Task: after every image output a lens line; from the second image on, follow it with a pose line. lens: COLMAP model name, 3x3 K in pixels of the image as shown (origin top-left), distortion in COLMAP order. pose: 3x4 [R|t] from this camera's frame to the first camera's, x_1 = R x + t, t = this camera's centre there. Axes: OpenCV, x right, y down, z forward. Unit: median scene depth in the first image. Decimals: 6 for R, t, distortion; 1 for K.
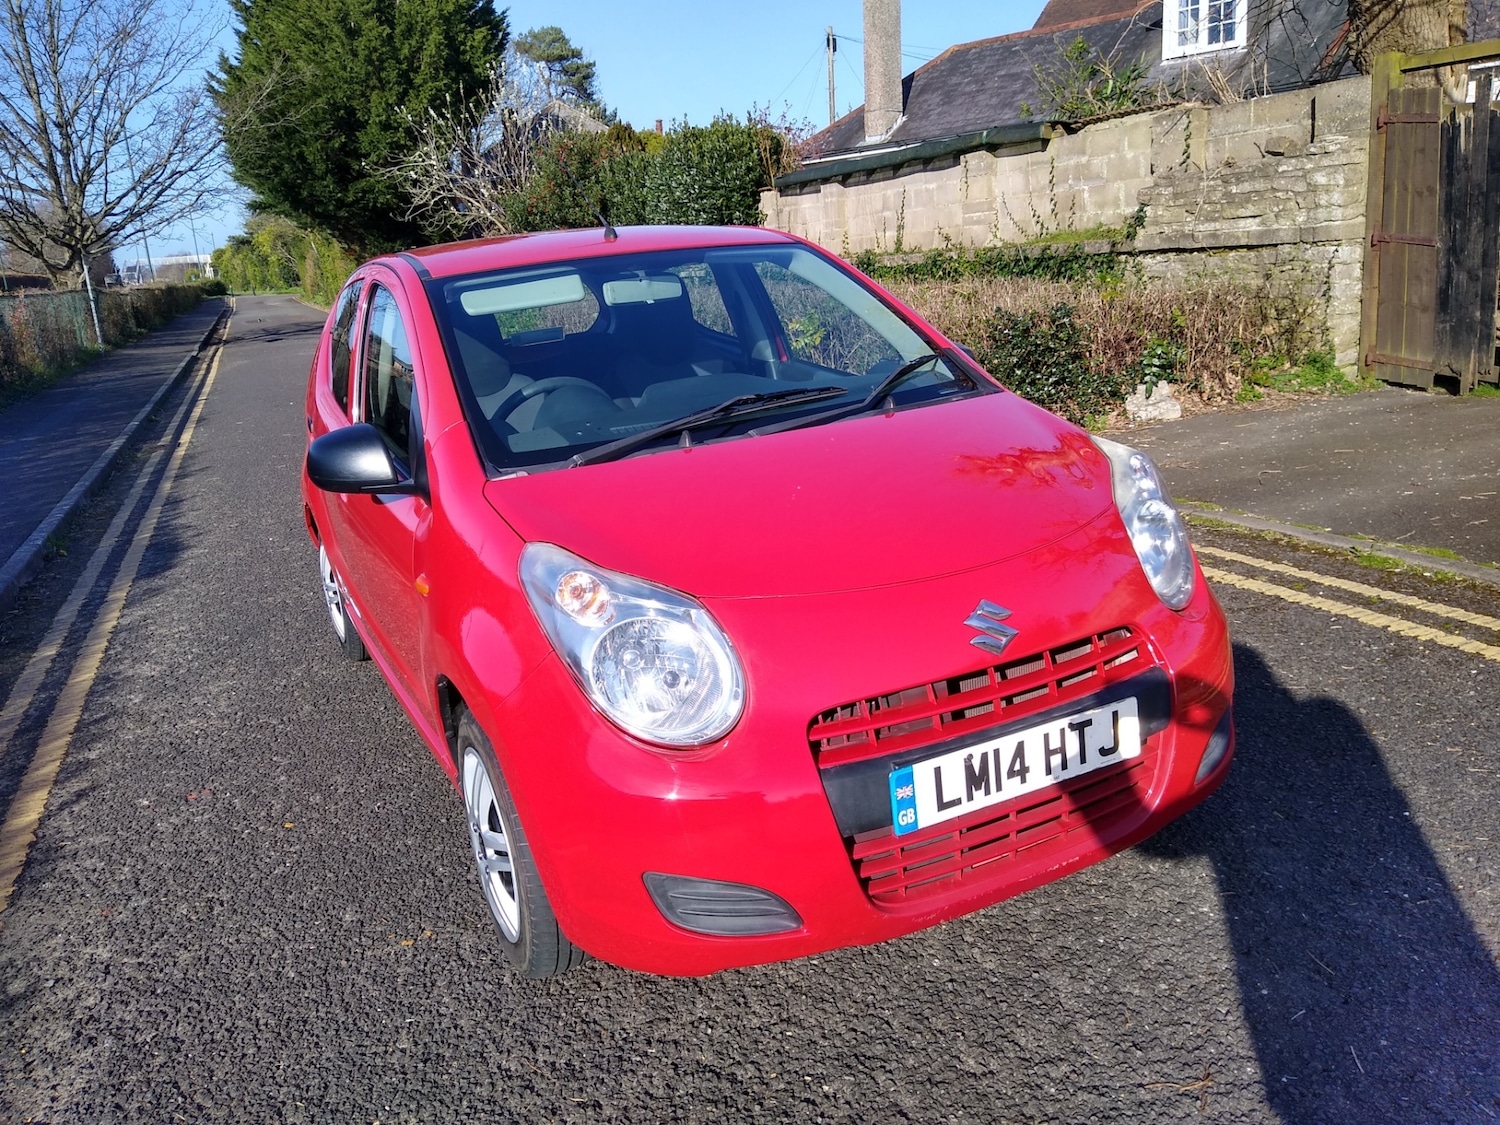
lens RADIAL K [[1184.8, 0, 748.1], [0, 1184.8, 539.8], [0, 0, 1]] dist [0.101879, -0.164456]
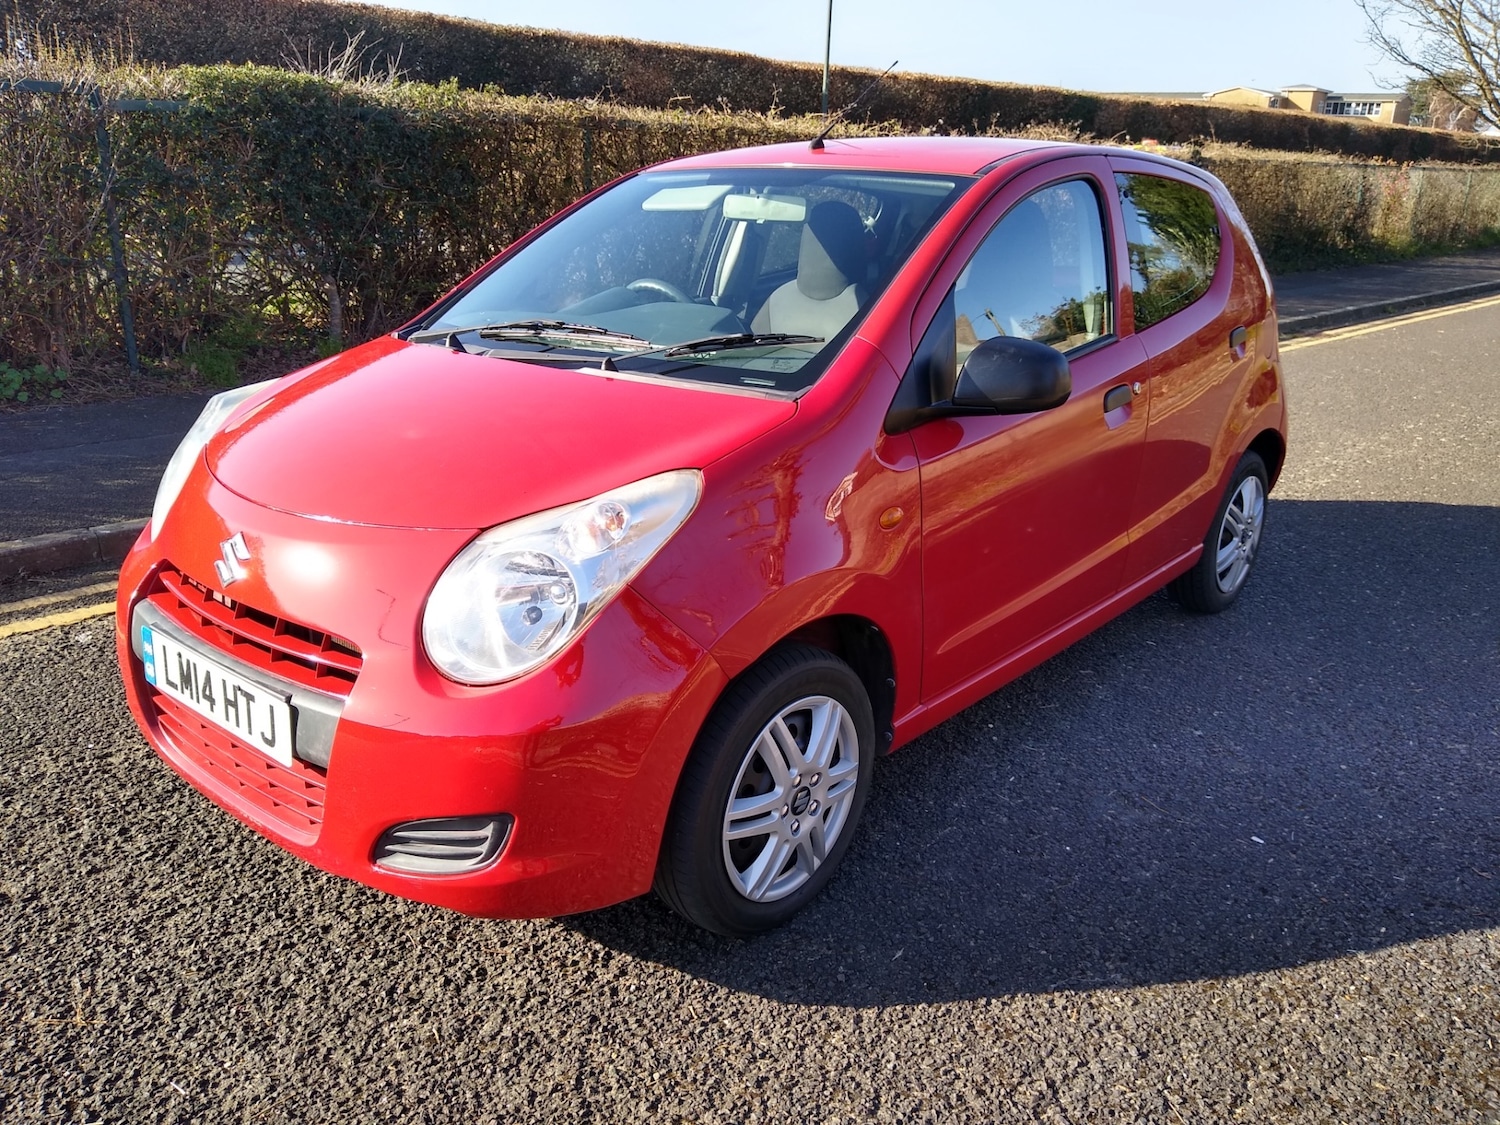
lens RADIAL K [[1184.8, 0, 748.1], [0, 1184.8, 539.8], [0, 0, 1]] dist [0.101879, -0.164456]
pose [[0.384285, 0.366995, -0.847137, 0.206217], [-0.277733, 0.921044, 0.273025, -0.057453], [0.880449, 0.130358, 0.455869, 0.153530]]
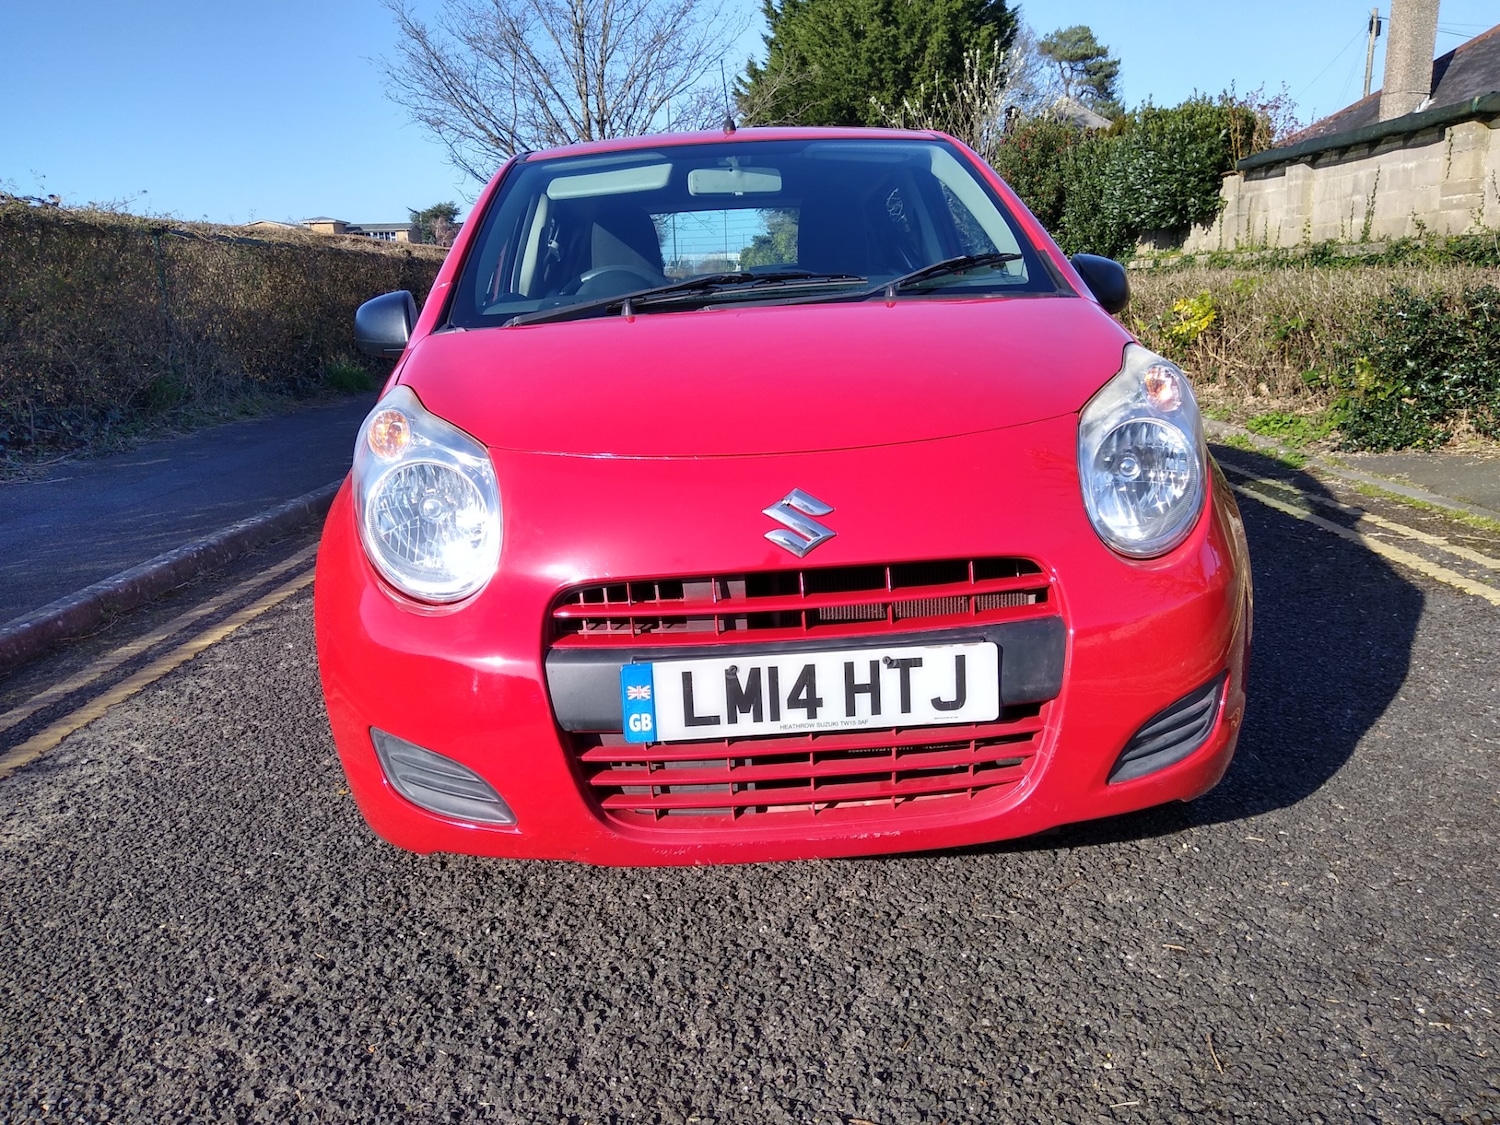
lens RADIAL K [[1184.8, 0, 748.1], [0, 1184.8, 539.8], [0, 0, 1]] dist [0.101879, -0.164456]
pose [[0.914282, 0.128350, -0.384208, 0.081371], [-0.131023, 0.991191, 0.019333, 0.012396], [0.383304, 0.032664, 0.923044, 0.039348]]
